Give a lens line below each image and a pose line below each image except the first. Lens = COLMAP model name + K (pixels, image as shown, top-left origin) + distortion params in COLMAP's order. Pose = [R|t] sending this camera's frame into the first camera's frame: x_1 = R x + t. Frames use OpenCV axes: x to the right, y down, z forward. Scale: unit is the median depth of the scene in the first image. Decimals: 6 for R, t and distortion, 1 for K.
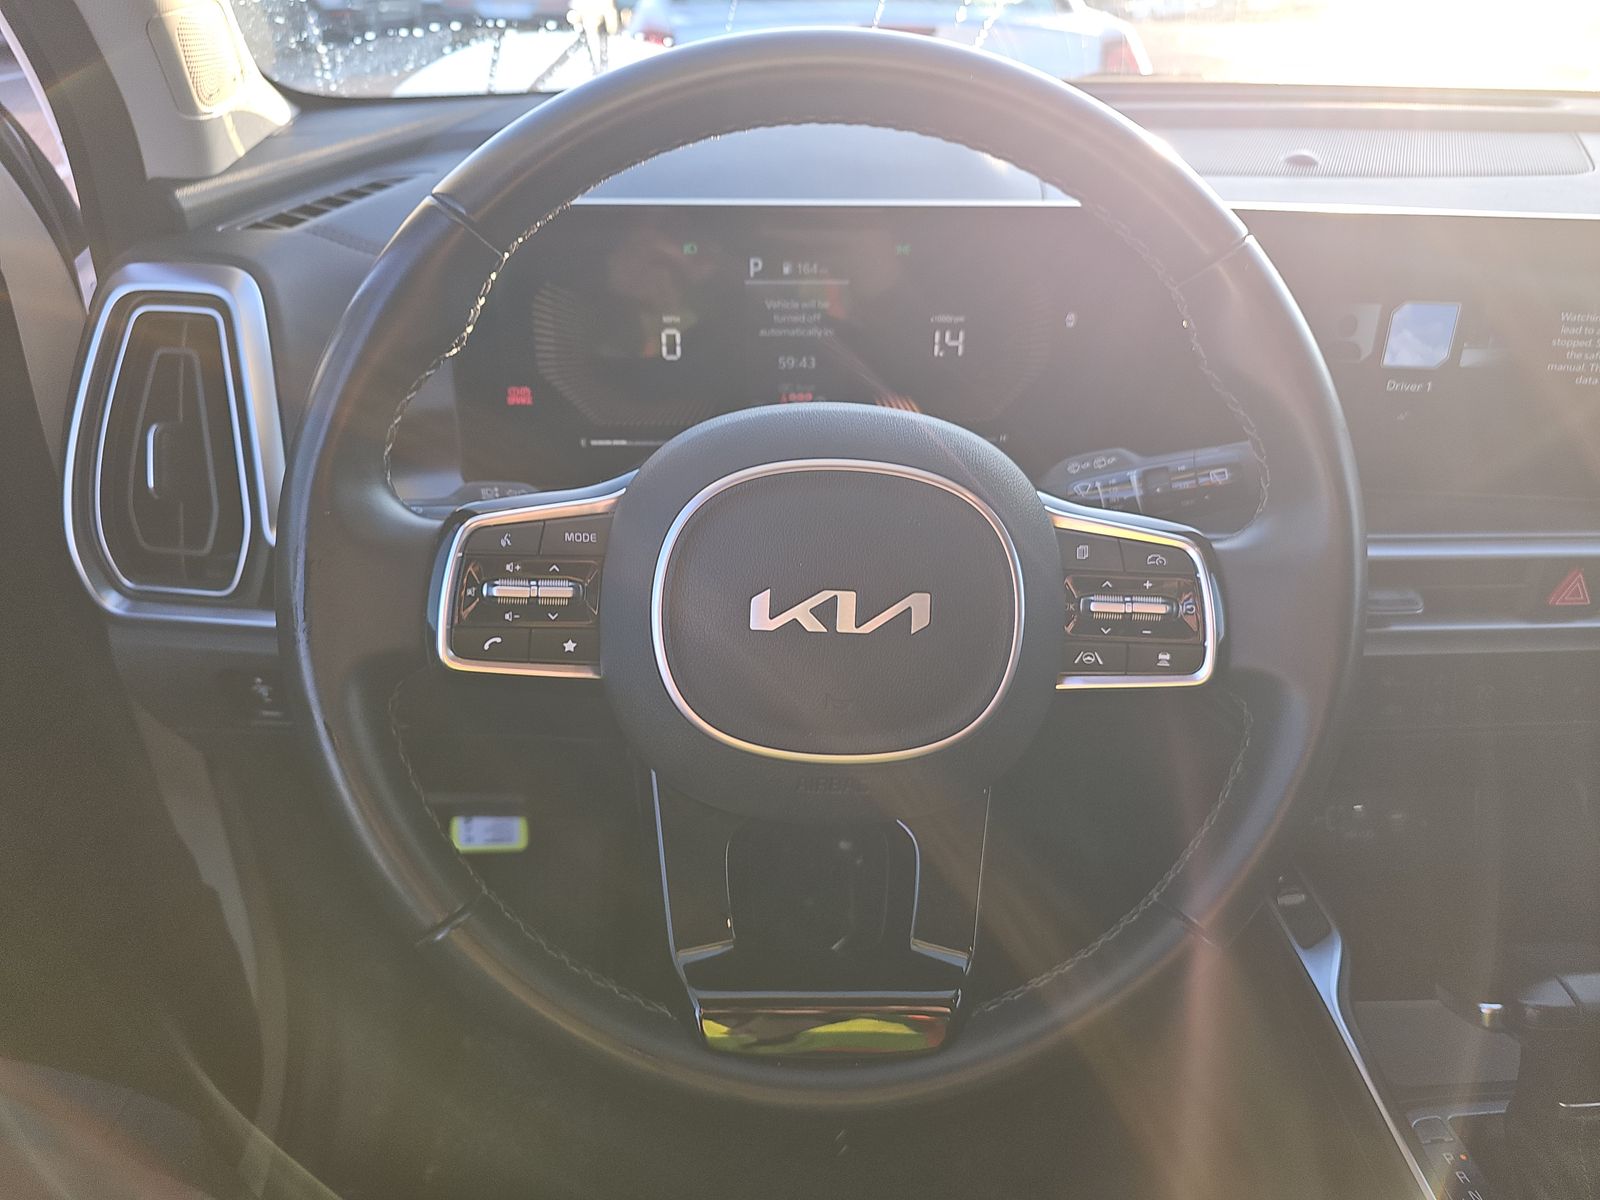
lens RADIAL K [[1084.1, 0, 800.0], [0, 1084.1, 600.0], [0, 0, 1]] dist [0.046482, -0.072423]
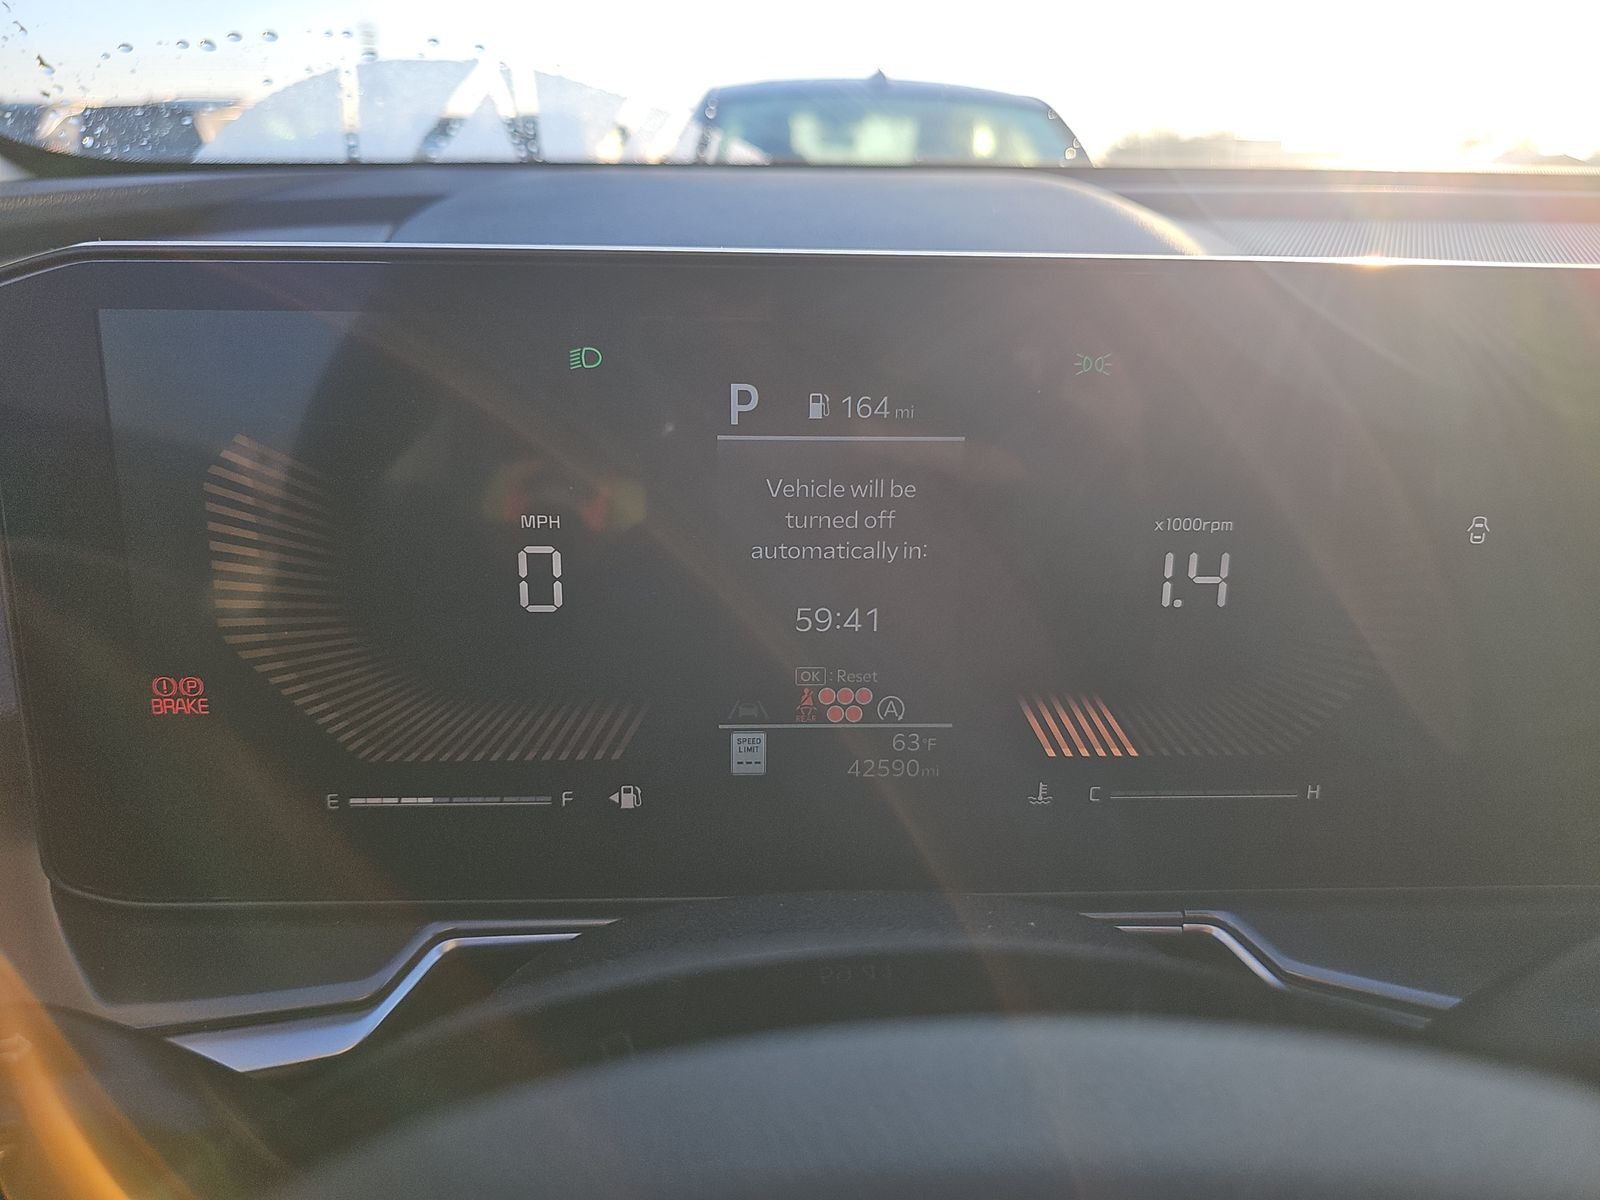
lens RADIAL K [[1153.8, 0, 800.0], [0, 1153.8, 600.0], [0, 0, 1]] dist [0.005524, -0.081473]
pose [[0.999800, 0.009399, -0.017644, -0.010075], [-0.012059, 0.987474, -0.157322, -0.158092], [0.015944, 0.157504, 0.987390, 0.562408]]
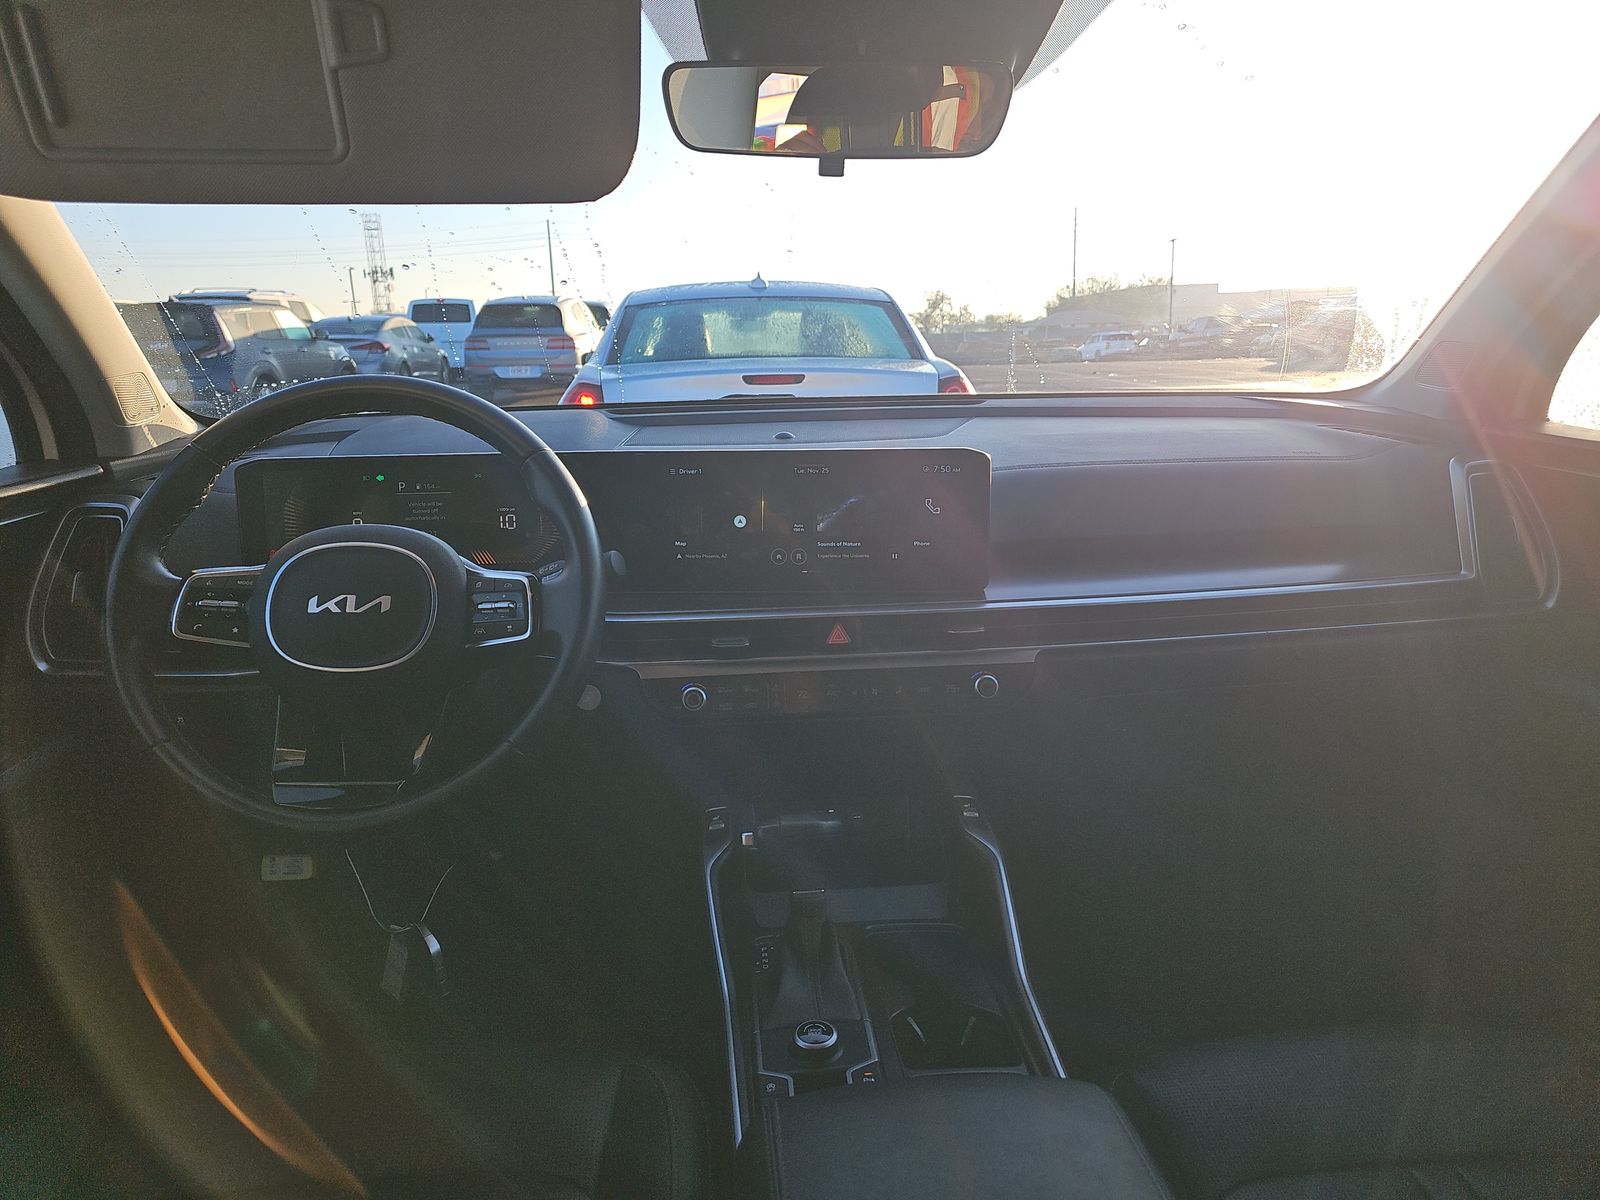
lens RADIAL K [[1041.9, 0, 800.0], [0, 1041.9, 600.0], [0, 0, 1]] dist [0.004750, -0.001553]
pose [[0.999244, -0.036338, 0.013832, 0.629979], [0.038721, 0.962354, -0.269028, 0.414969], [-0.003535, 0.269360, 0.963033, -0.737471]]
